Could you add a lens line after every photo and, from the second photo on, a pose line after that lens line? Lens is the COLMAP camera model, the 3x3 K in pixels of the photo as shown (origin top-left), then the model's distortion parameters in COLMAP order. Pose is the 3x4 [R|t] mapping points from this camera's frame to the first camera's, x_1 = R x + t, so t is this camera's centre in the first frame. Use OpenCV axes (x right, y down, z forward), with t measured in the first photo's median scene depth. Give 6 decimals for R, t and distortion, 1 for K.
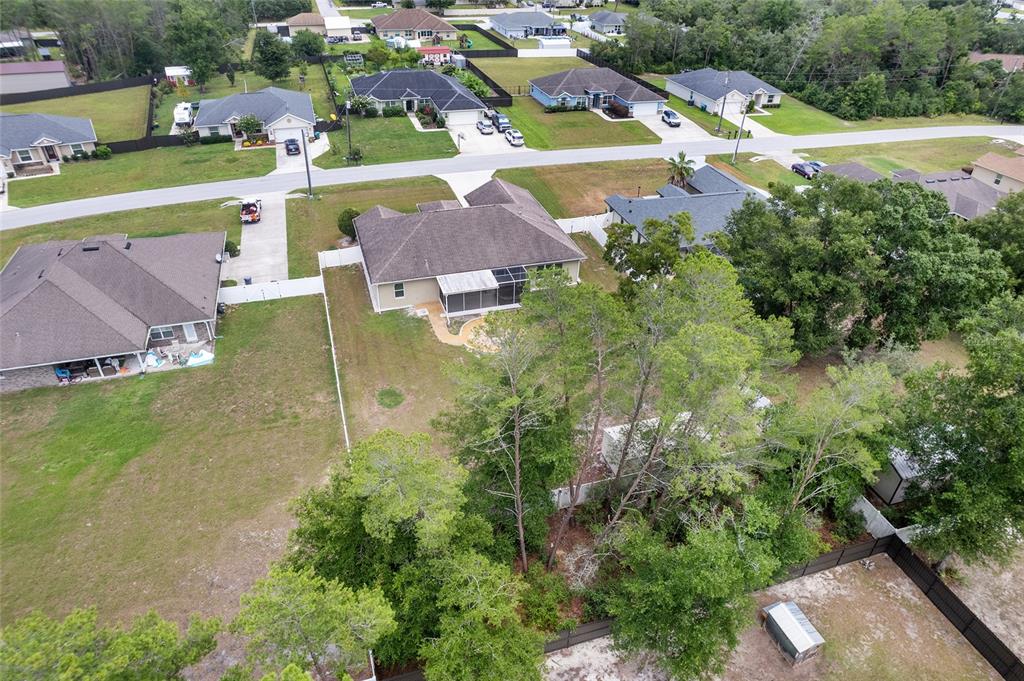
lens RADIAL K [[653.9, 0, 515.6], [0, 653.9, 354.5], [0, 0, 1]] dist [-0.088004, 0.077866]
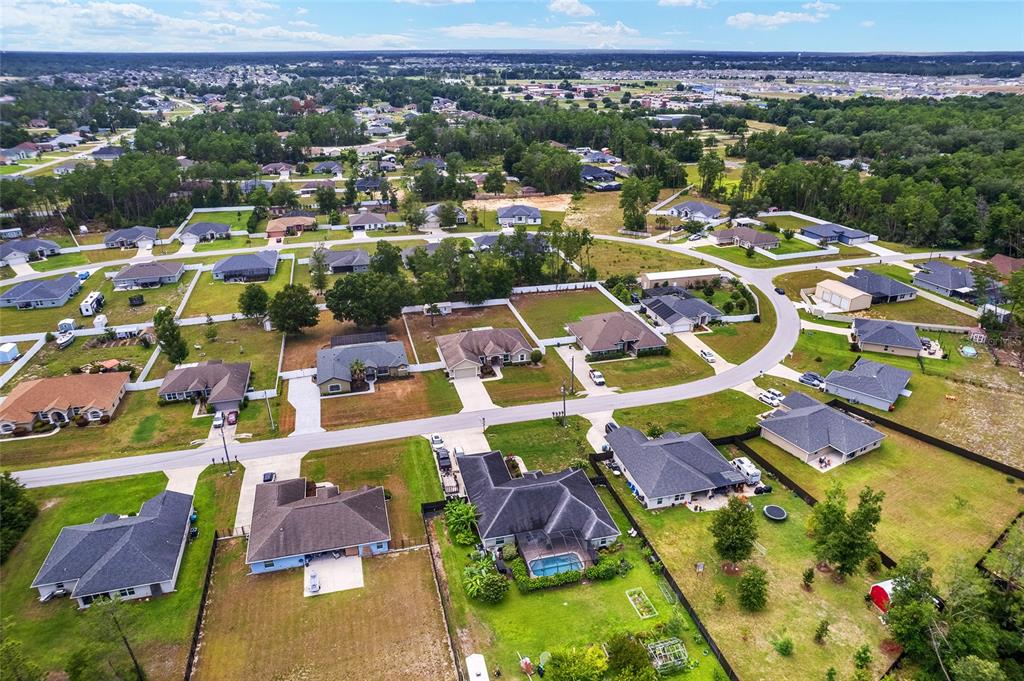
lens RADIAL K [[663.1, 0, 515.7], [0, 663.1, 356.7], [0, 0, 1]] dist [-0.084585, 0.073670]
pose [[-0.998757, -0.041783, 0.027182, -0.177843], [0.003052, 0.493032, 0.870006, -1.511219], [-0.049753, 0.869007, -0.492292, 1.496184]]
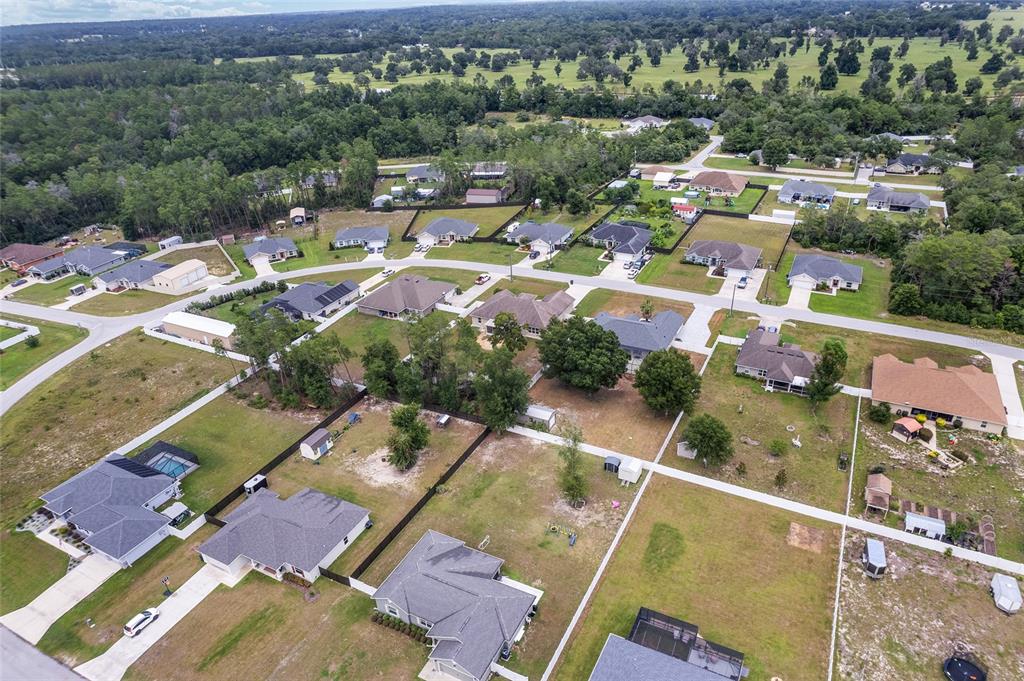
lens RADIAL K [[653.9, 0, 515.6], [0, 653.9, 354.5], [0, 0, 1]] dist [-0.088004, 0.077866]
pose [[0.710927, 0.290347, -0.640533, 1.034333], [-0.354536, 0.934557, 0.030127, -0.061603], [0.607361, 0.205674, 0.767340, -0.579189]]
